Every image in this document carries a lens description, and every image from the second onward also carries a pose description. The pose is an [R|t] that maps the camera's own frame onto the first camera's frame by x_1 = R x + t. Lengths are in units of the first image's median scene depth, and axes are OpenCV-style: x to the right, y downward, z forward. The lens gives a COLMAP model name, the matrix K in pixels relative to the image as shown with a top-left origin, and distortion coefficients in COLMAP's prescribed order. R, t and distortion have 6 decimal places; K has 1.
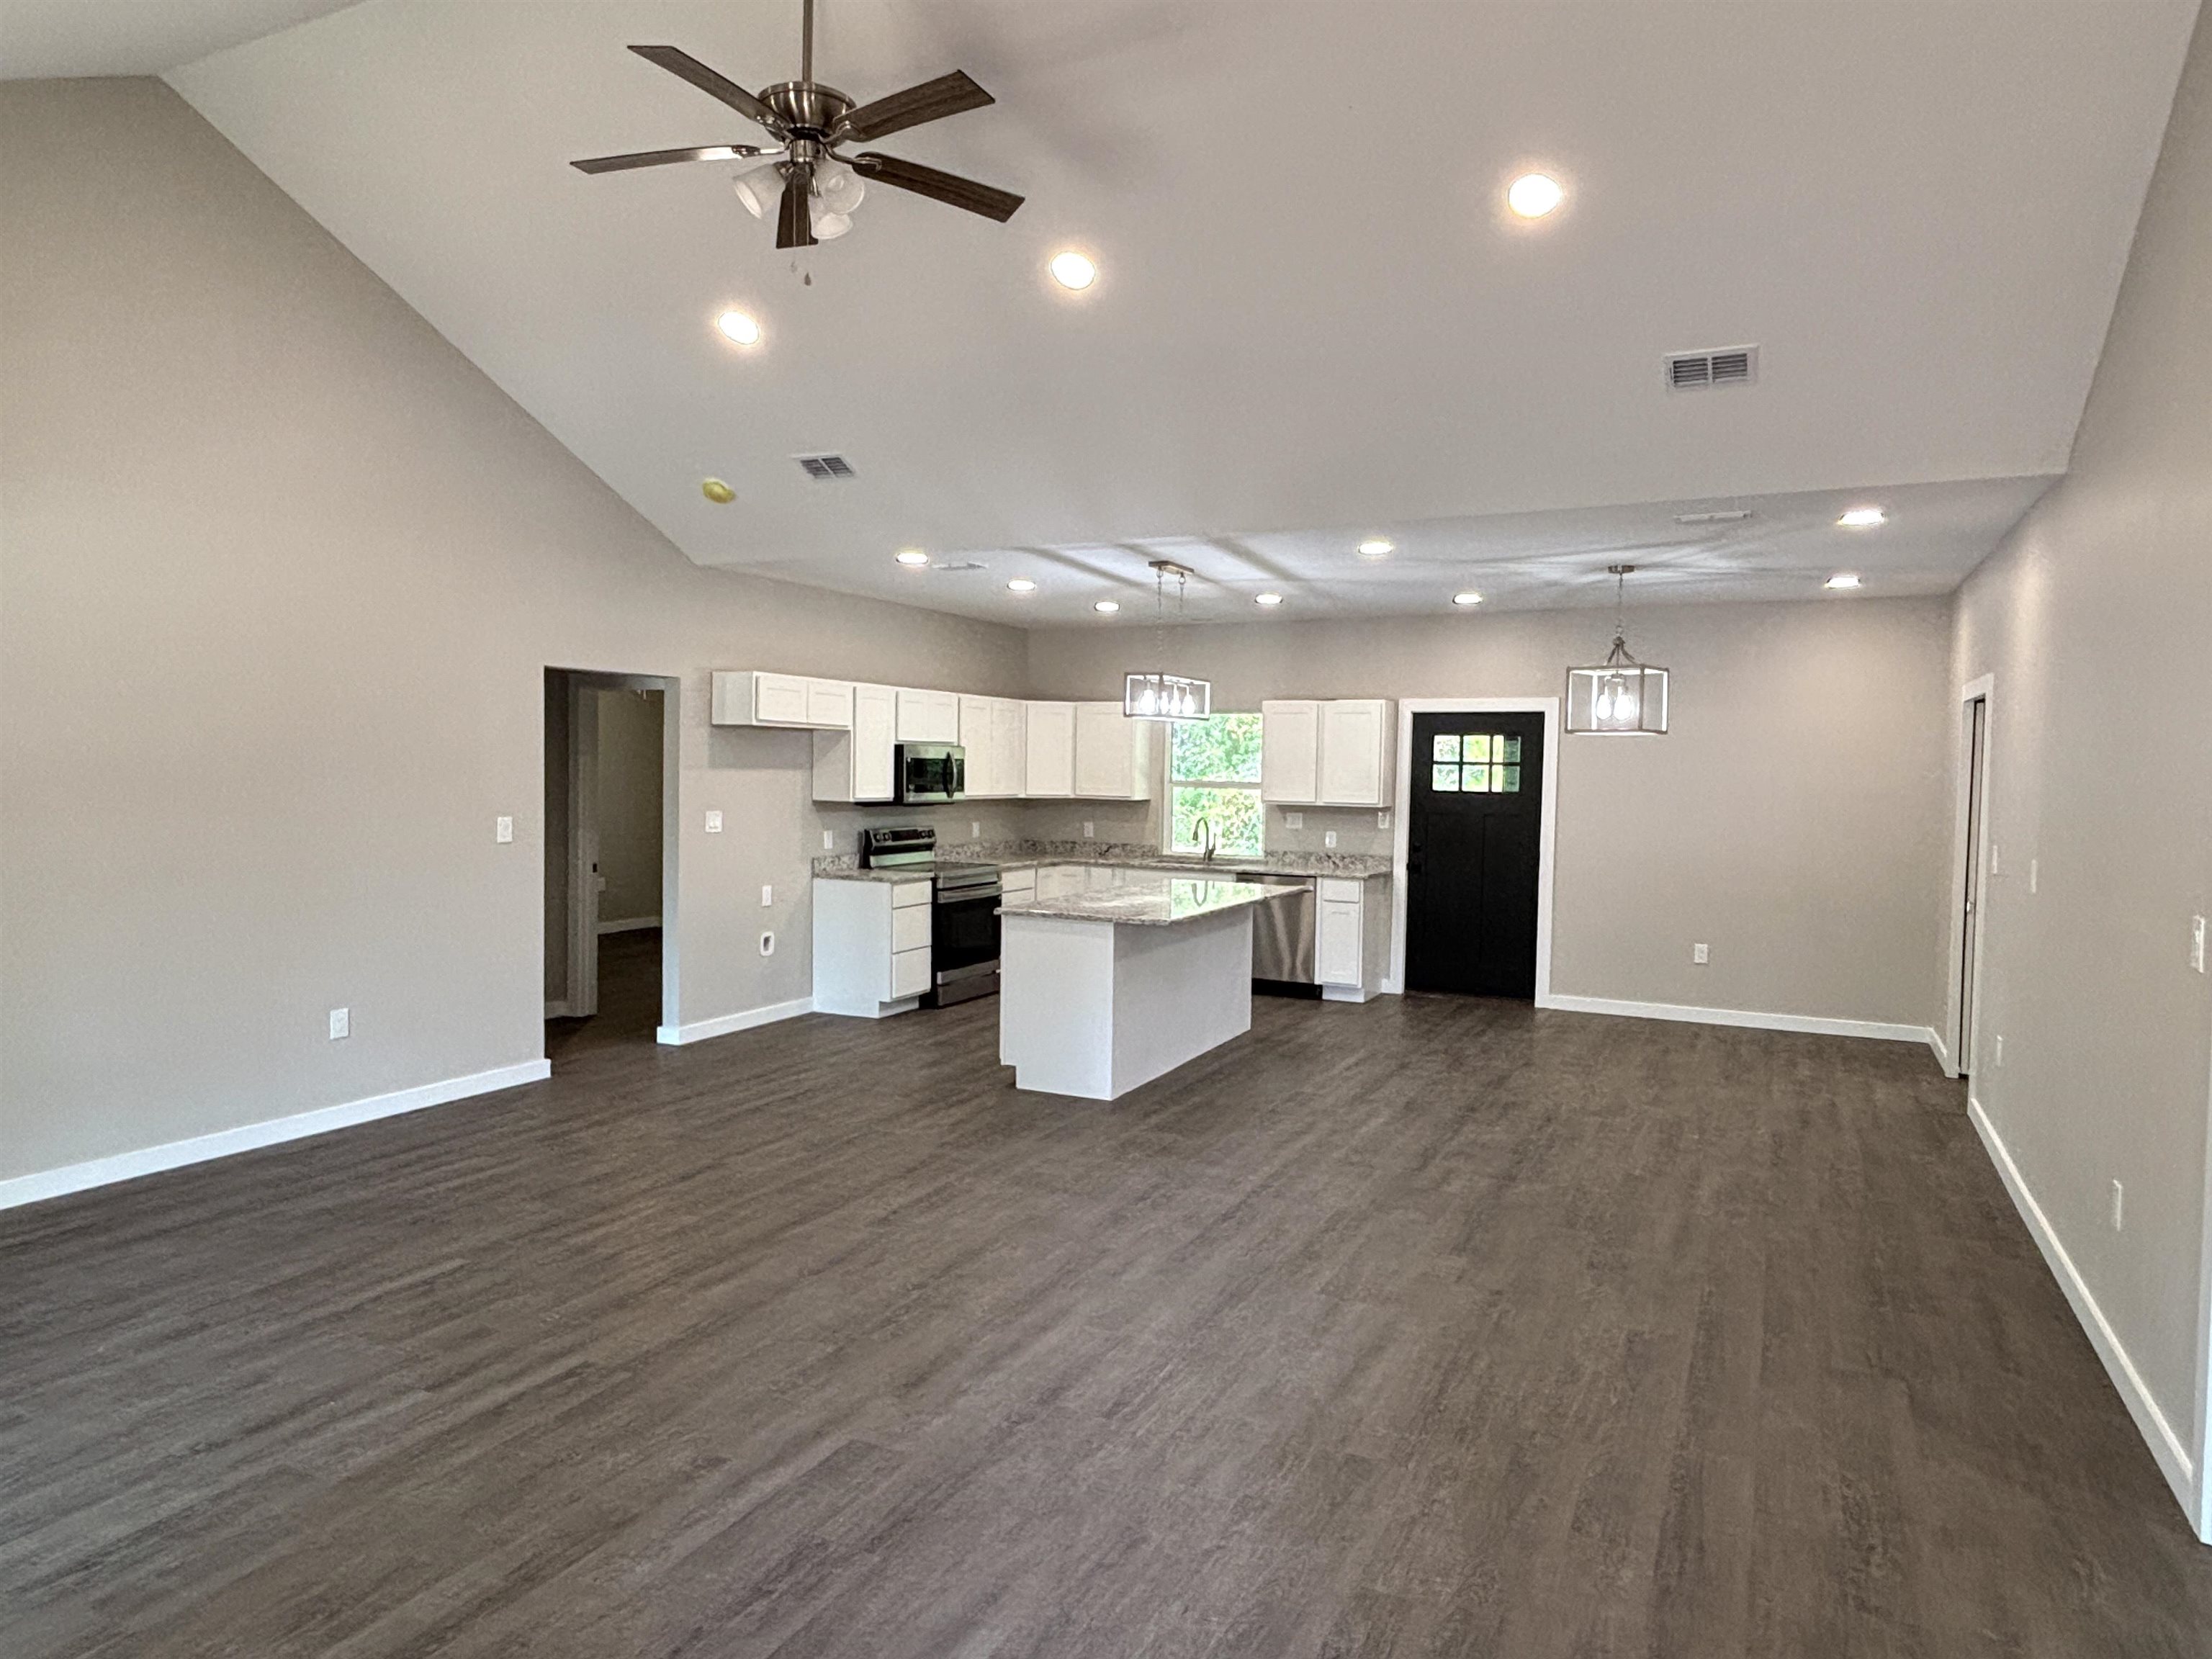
lens RADIAL K [[1345.3, 0, 1108.1], [0, 1345.3, 813.0], [0, 0, 1]] dist [0.027196, -0.035487]
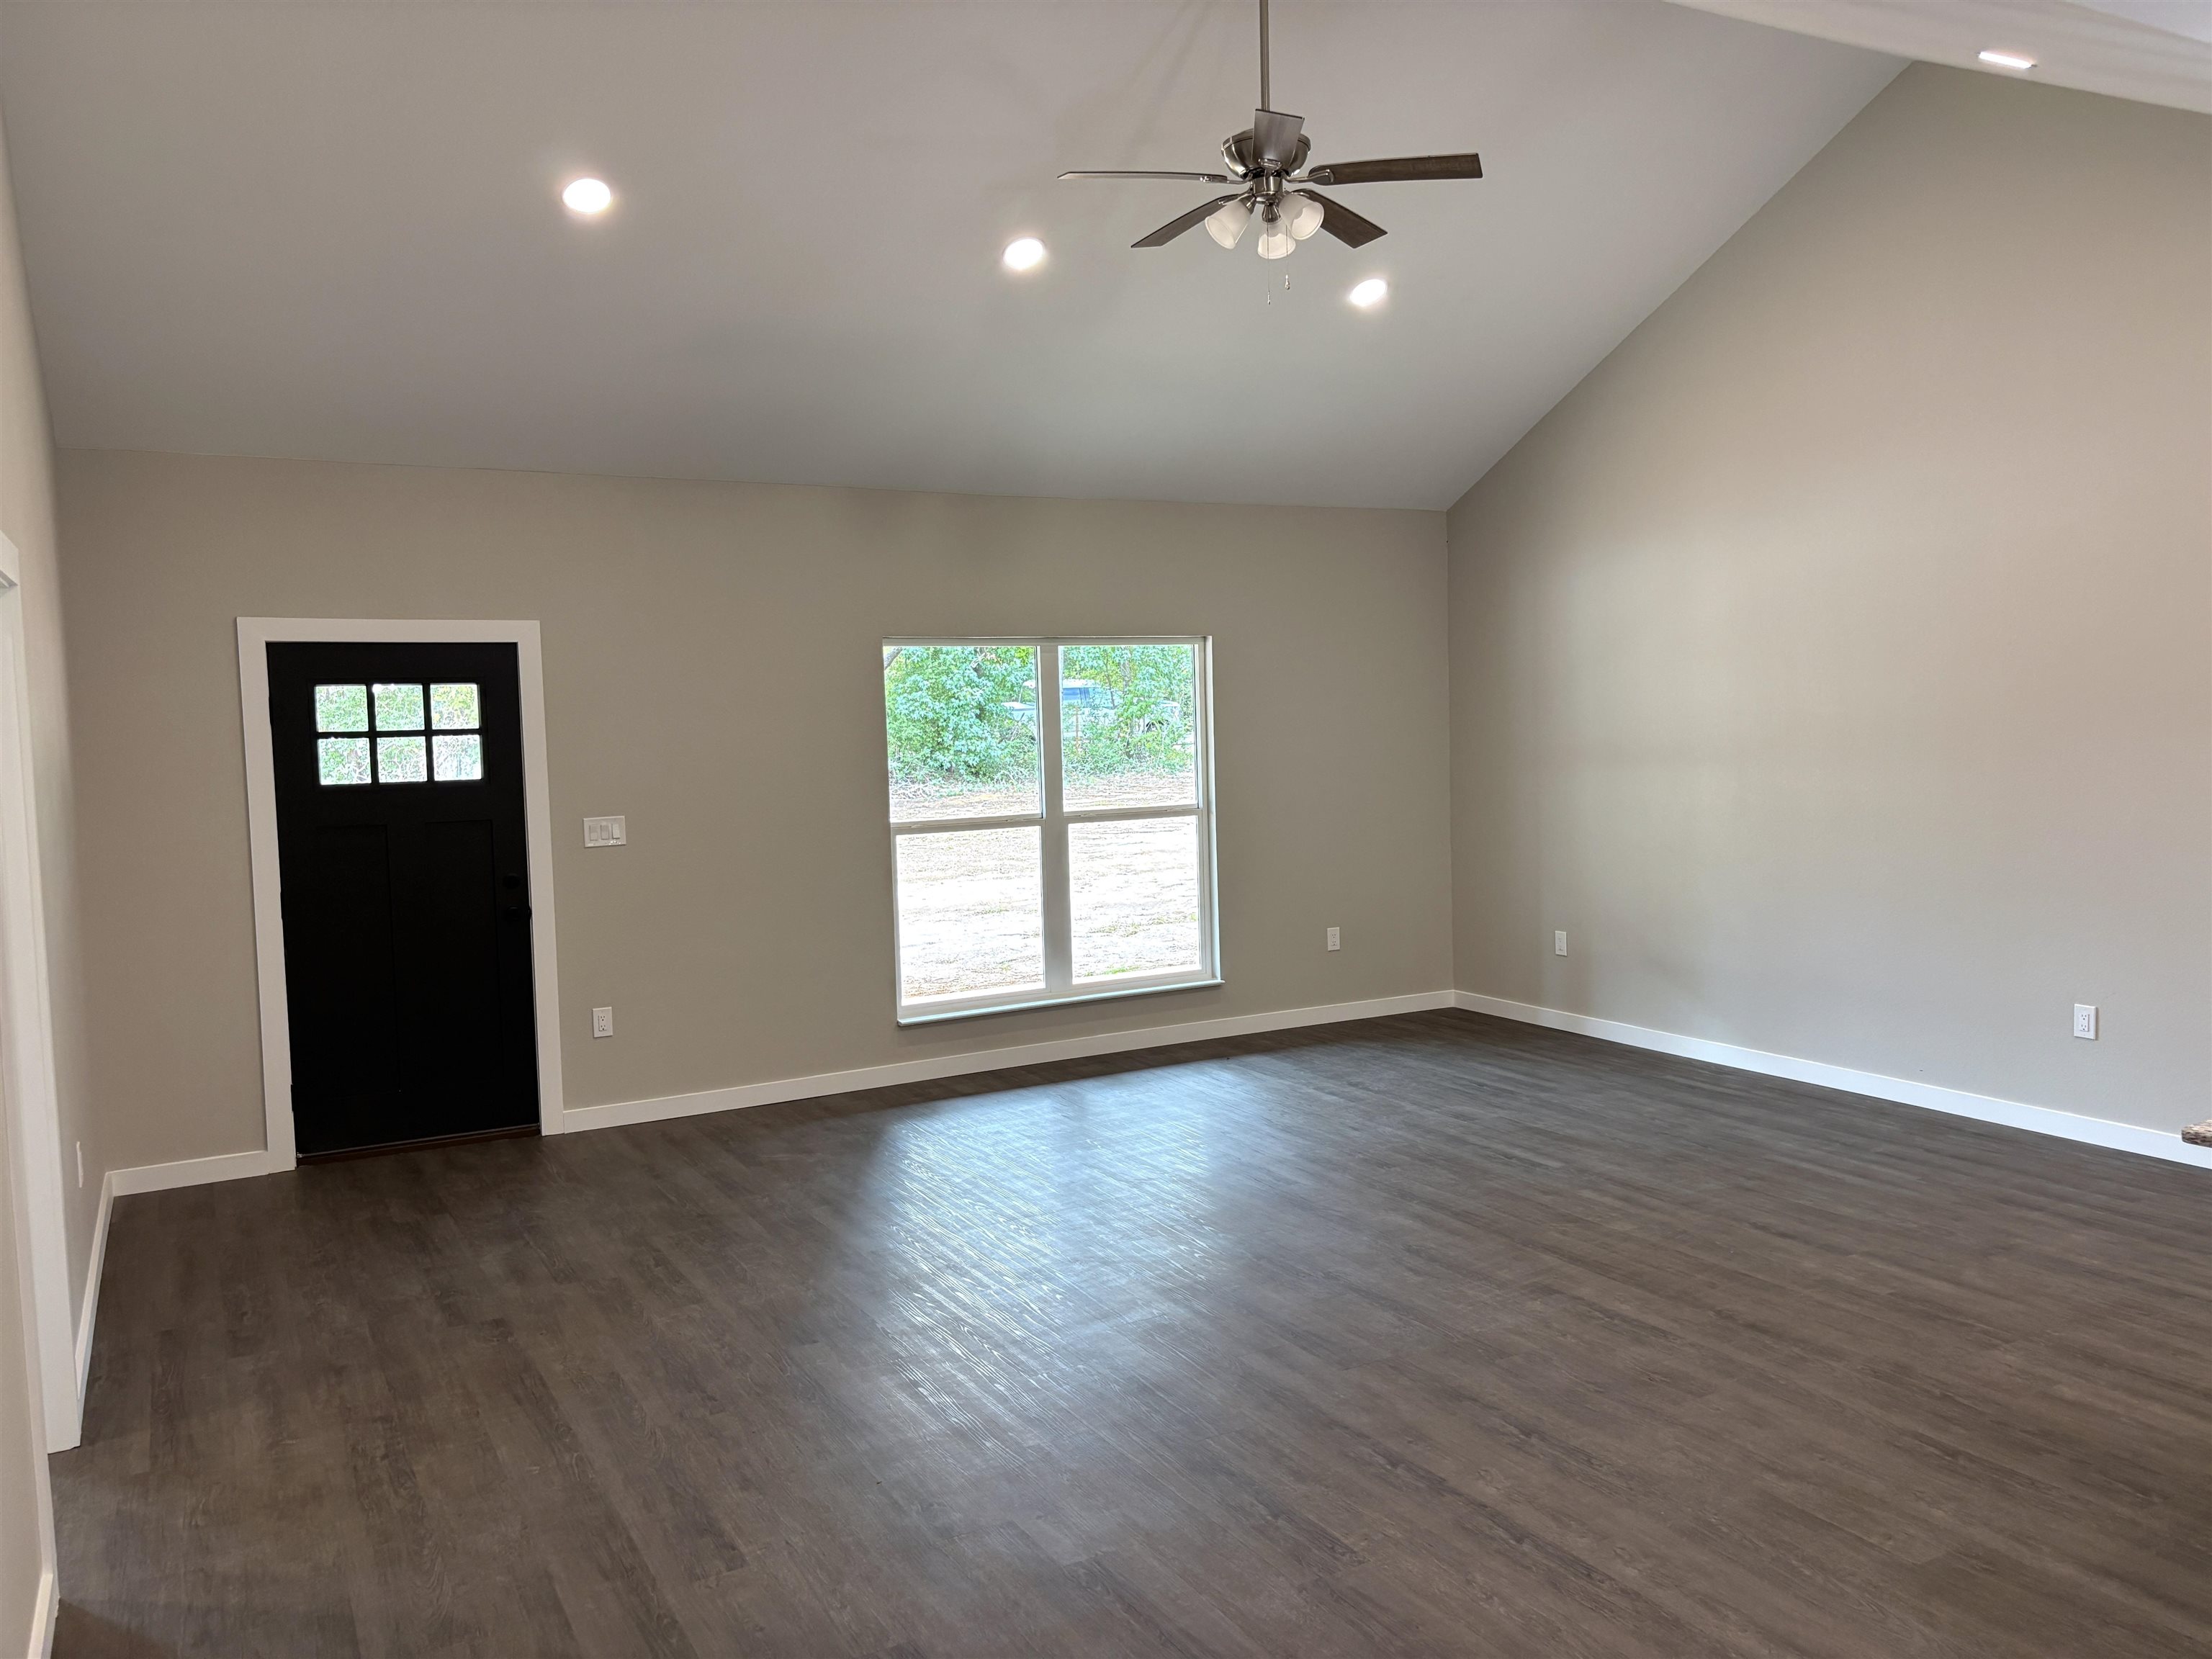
lens RADIAL K [[1674.0, 0, 1125.8], [0, 1674.0, 818.0], [0, 0, 1]] dist [0.046740, -0.045642]
pose [[-0.560083, 0.051321, -0.826846, 0.667709], [-0.012246, 0.997457, 0.070206, -0.041507], [0.828346, 0.049446, -0.558030, 1.117370]]
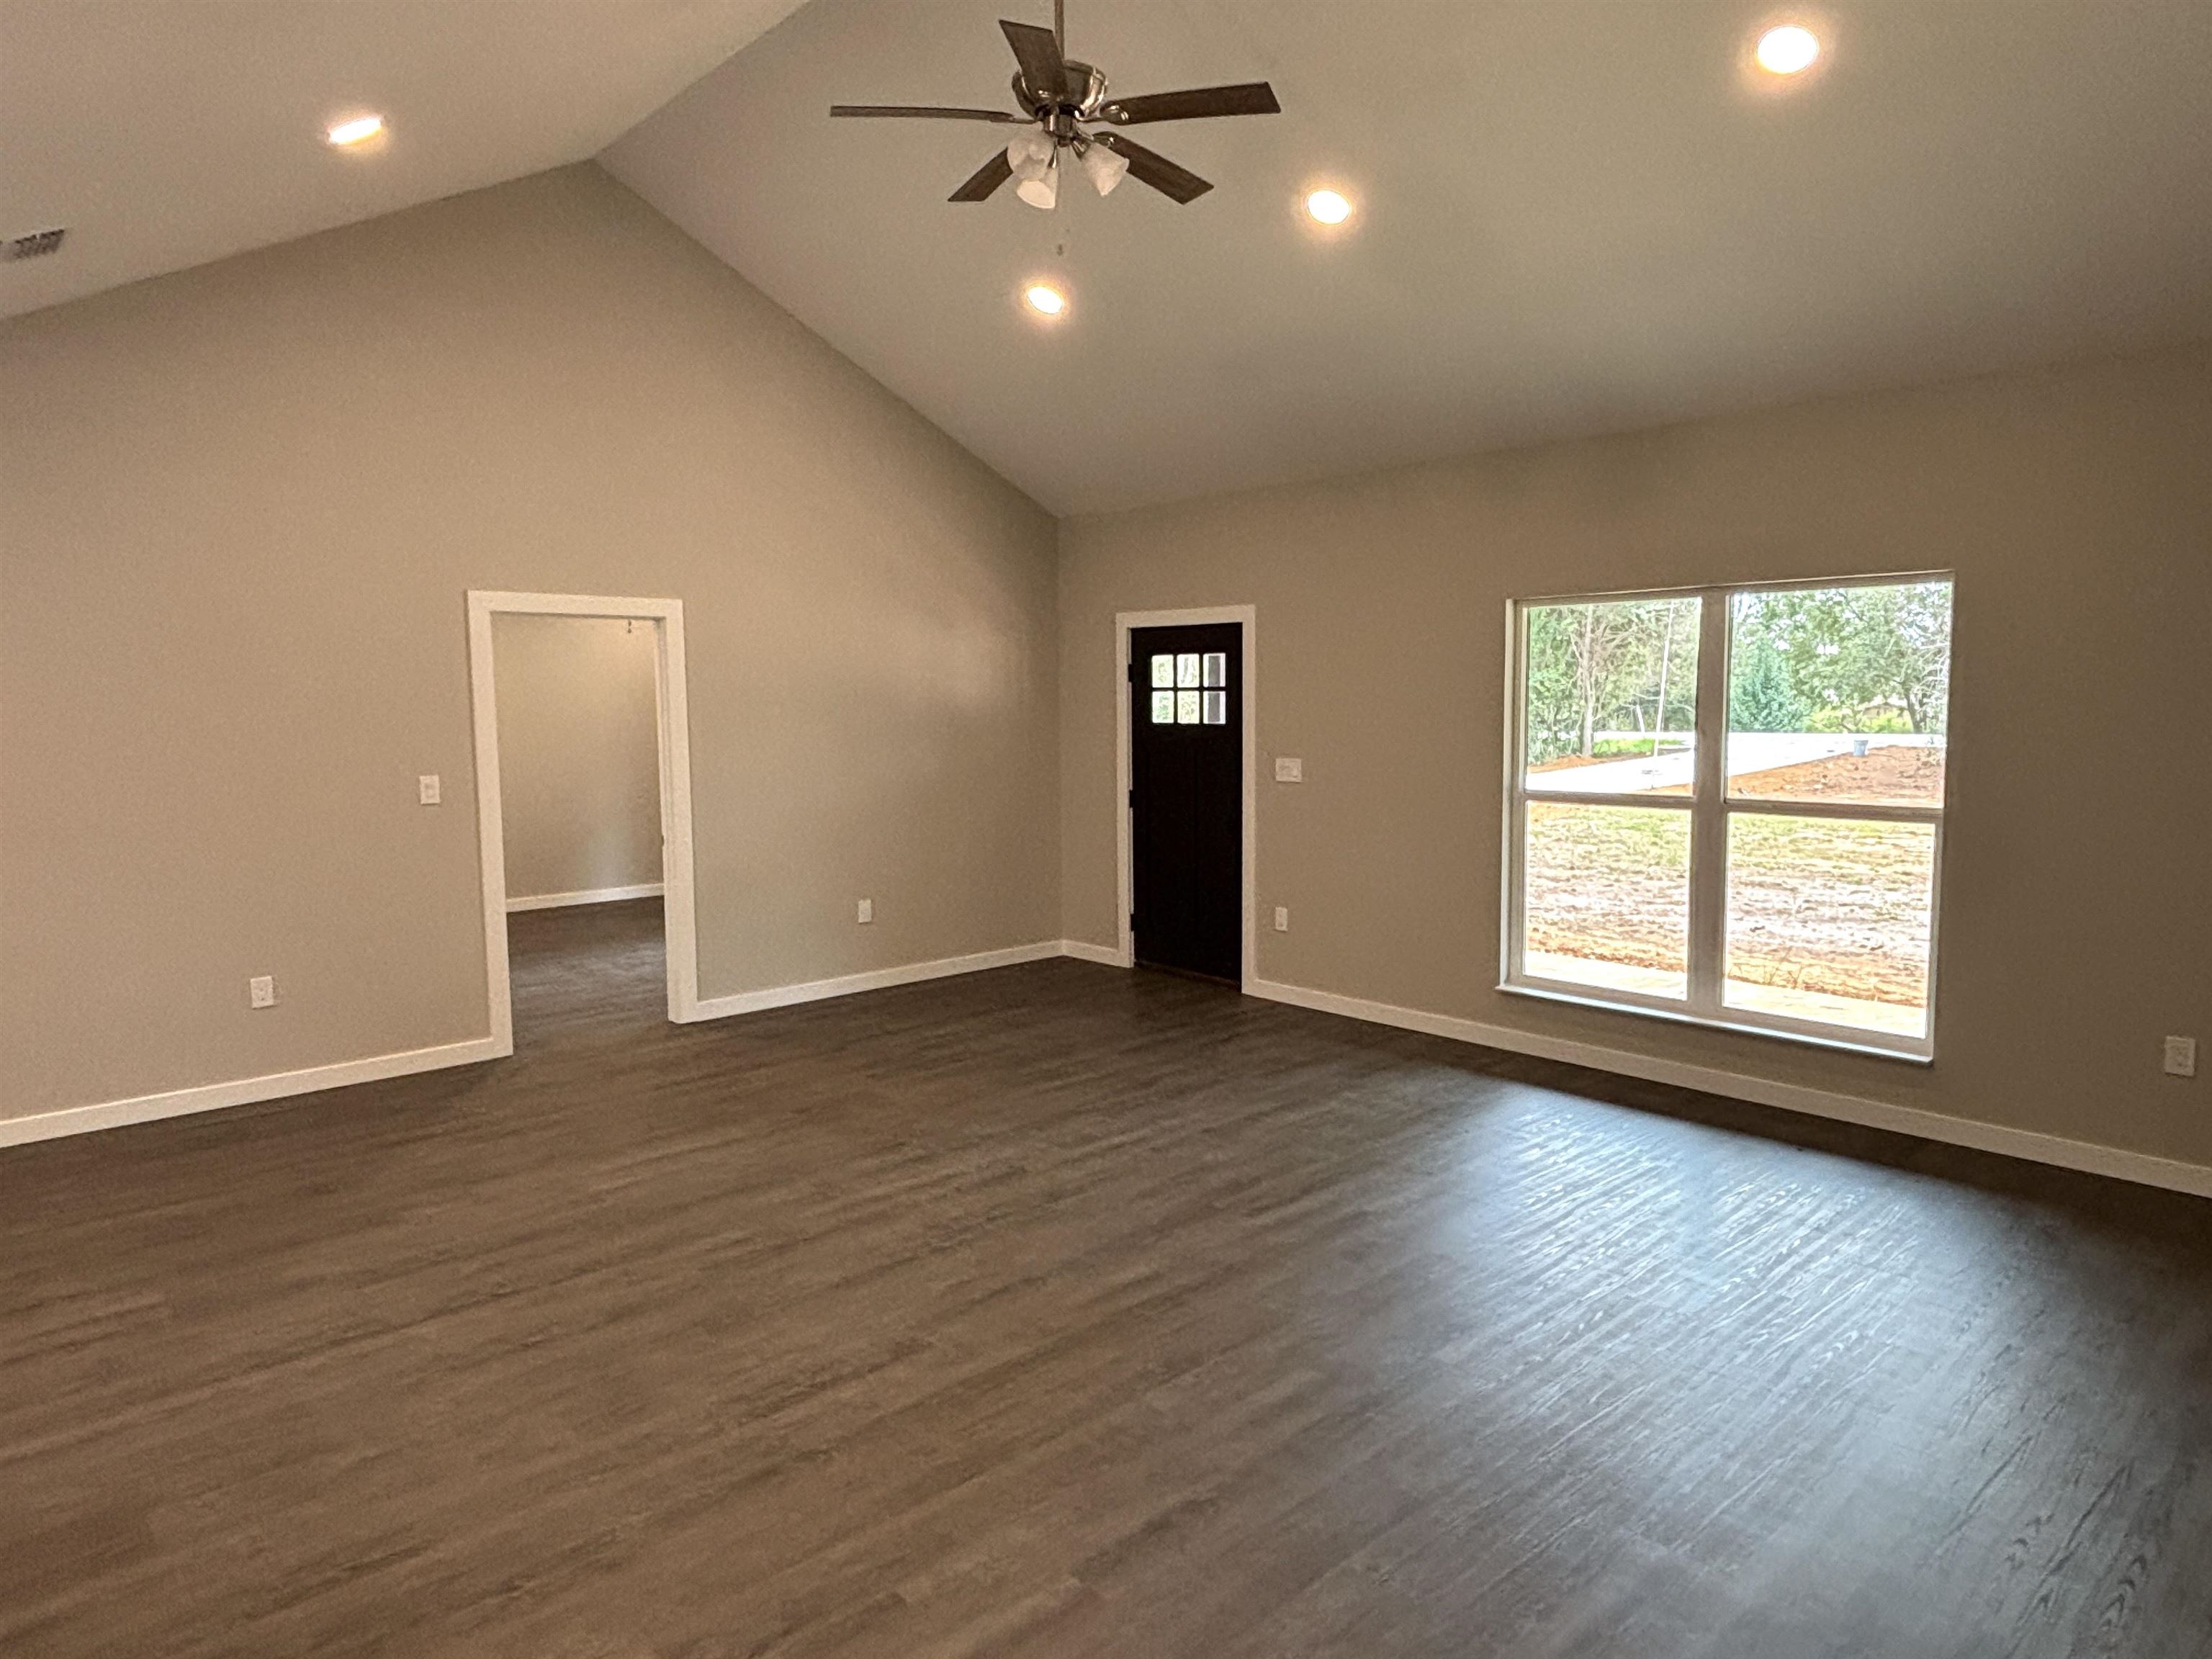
lens RADIAL K [[1345.3, 0, 1112.5], [0, 1345.3, 811.6], [0, 0, 1]] dist [0.027196, -0.035487]
pose [[-0.935618, -0.039557, 0.350792, -0.426240], [0.005900, 0.991811, 0.127577, -0.061639], [-0.352966, 0.121433, -0.927723, 1.327093]]
